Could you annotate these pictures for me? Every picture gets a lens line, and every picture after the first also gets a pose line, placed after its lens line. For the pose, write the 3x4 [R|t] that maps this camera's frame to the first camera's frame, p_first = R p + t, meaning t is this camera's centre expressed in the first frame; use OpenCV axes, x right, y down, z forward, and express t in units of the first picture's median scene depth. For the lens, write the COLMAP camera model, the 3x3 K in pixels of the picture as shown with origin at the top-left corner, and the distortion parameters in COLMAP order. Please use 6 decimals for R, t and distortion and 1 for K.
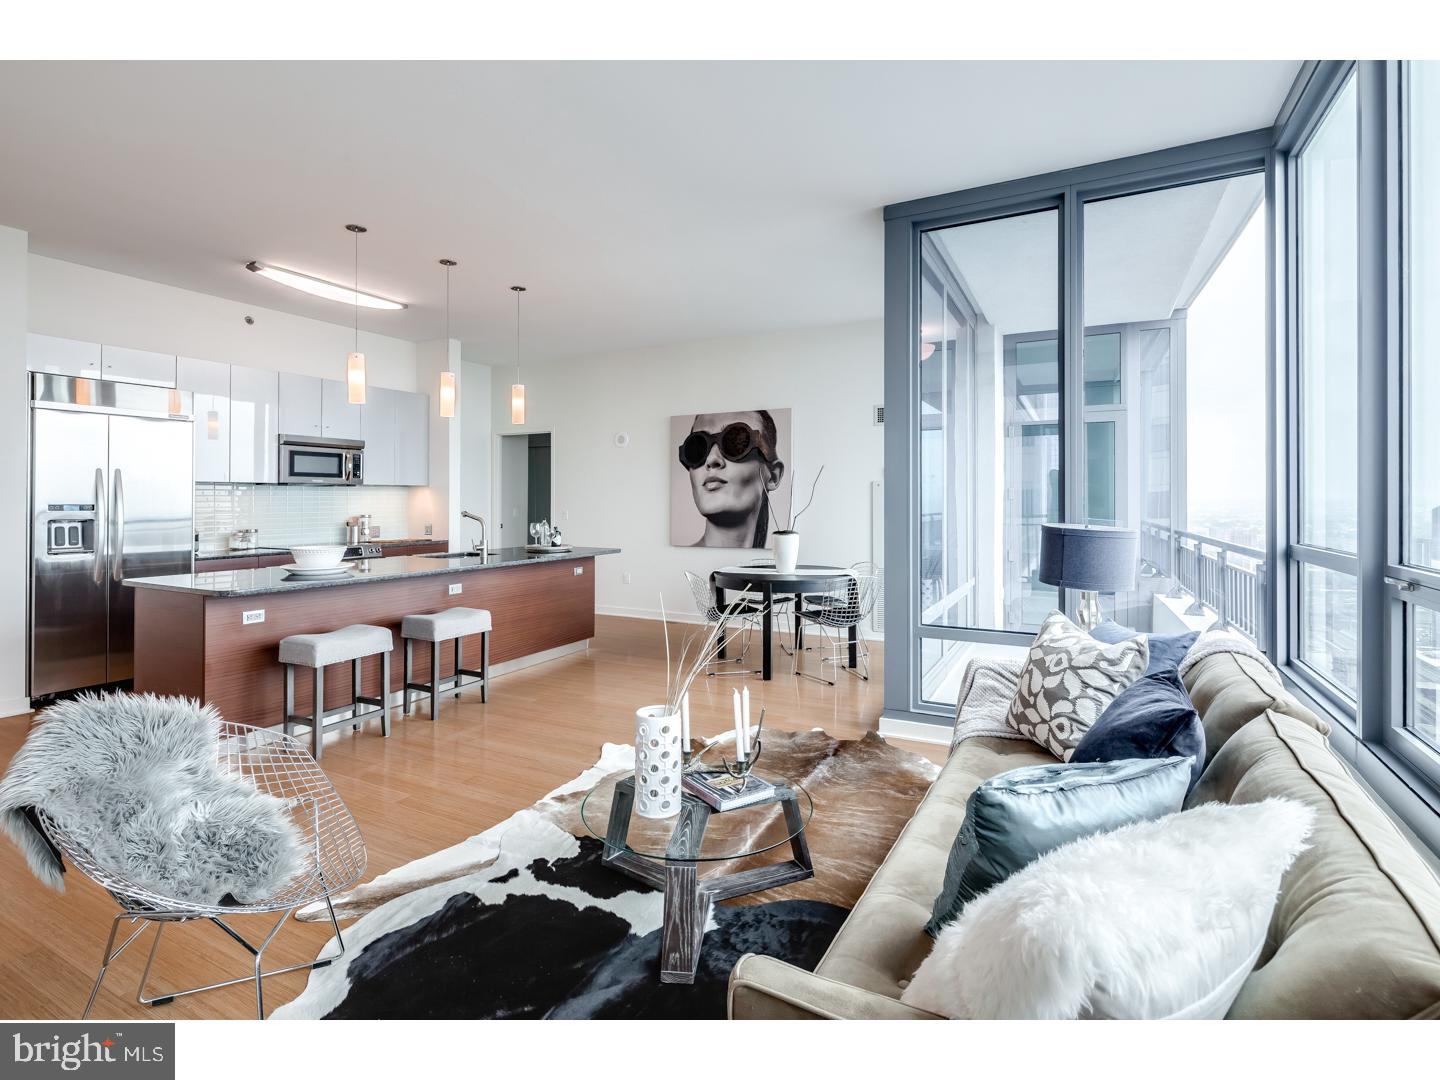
lens RADIAL K [[696.6, 0, 717.3], [0, 696.6, 495.8], [0, 0, 1]] dist [0.001217, -0.000952]
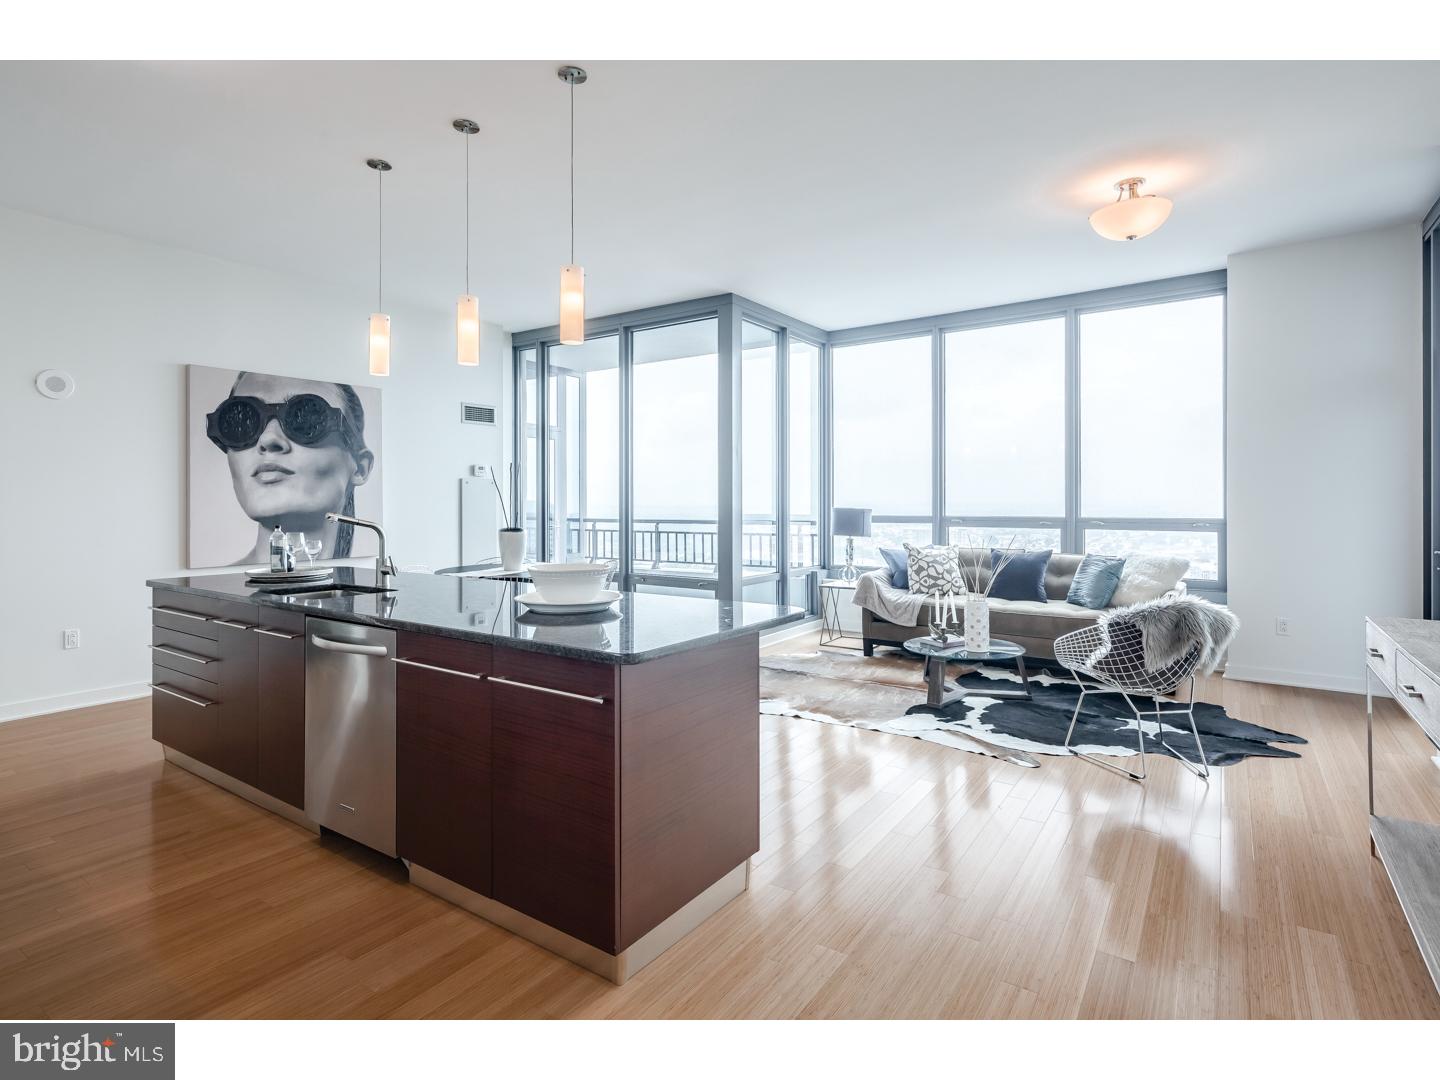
lens RADIAL K [[737.8, 0, 715.0], [0, 737.8, 501.4], [0, 0, 1]] dist [0.002591, 0.000487]
pose [[0.120546, -0.000600, 0.992708, -0.792813], [-0.003052, 0.999995, 0.000975, 0.009696], [-0.992703, -0.003147, 0.120543, 0.522930]]
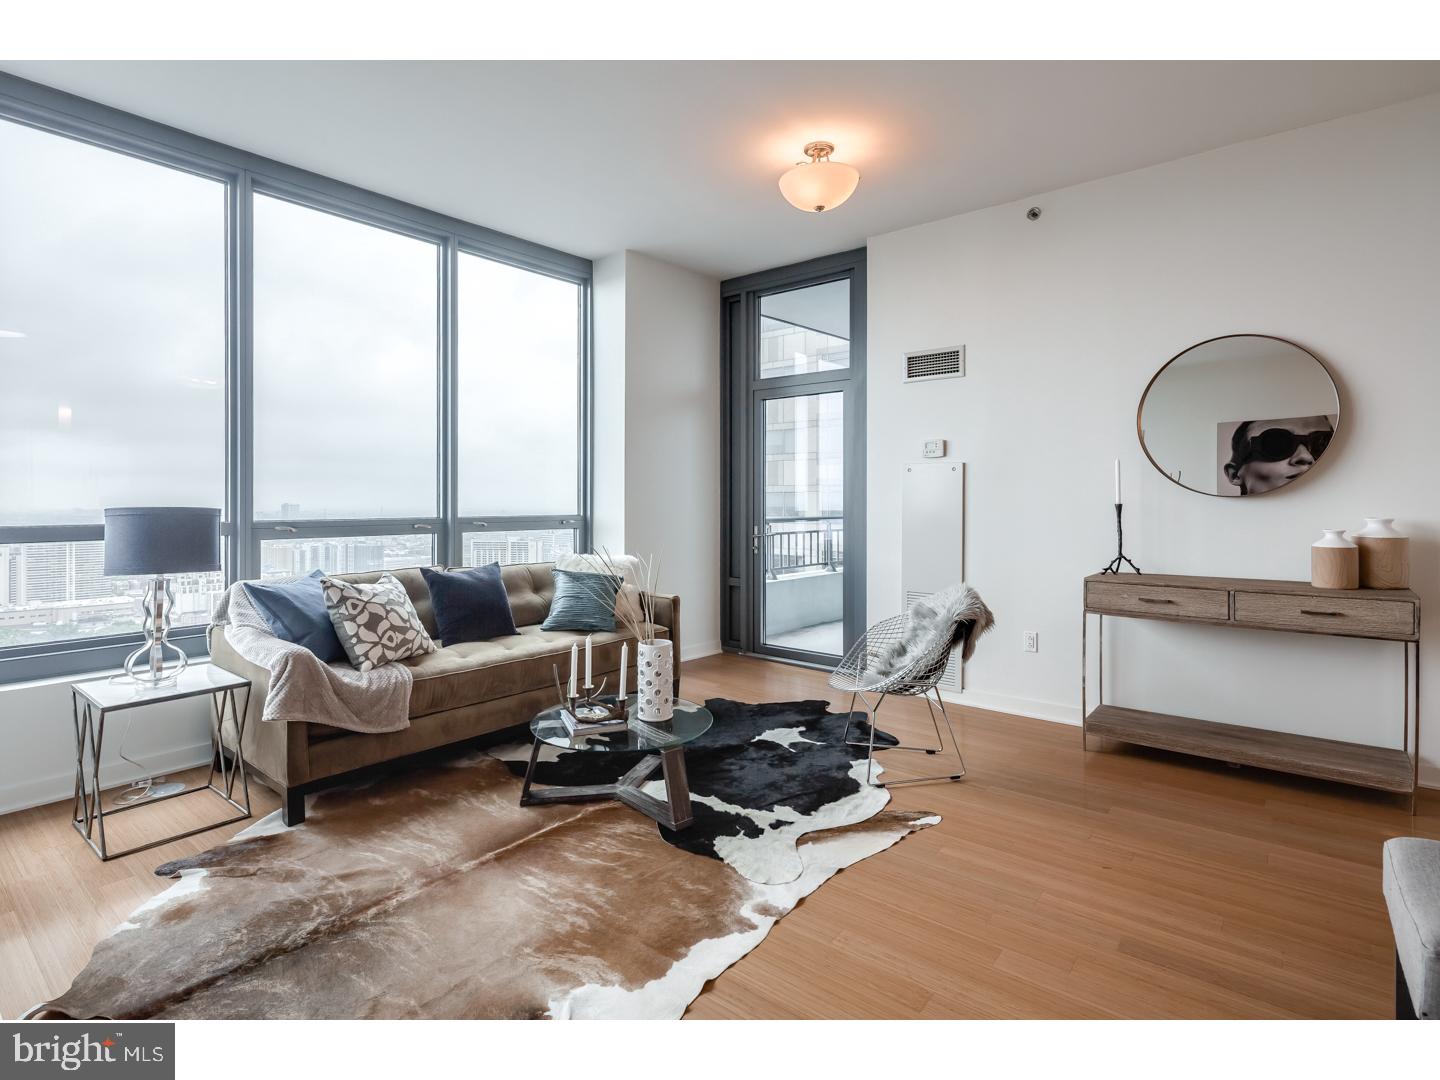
lens RADIAL K [[720.1, 0, 703.3], [0, 720.1, 502.2], [0, 0, 1]] dist [0.001427, 0.000316]
pose [[-0.979088, 0.000120, 0.203438, -0.158456], [-0.000742, 0.999991, -0.004158, 0.017633], [-0.203437, -0.004222, -0.979079, 0.815063]]
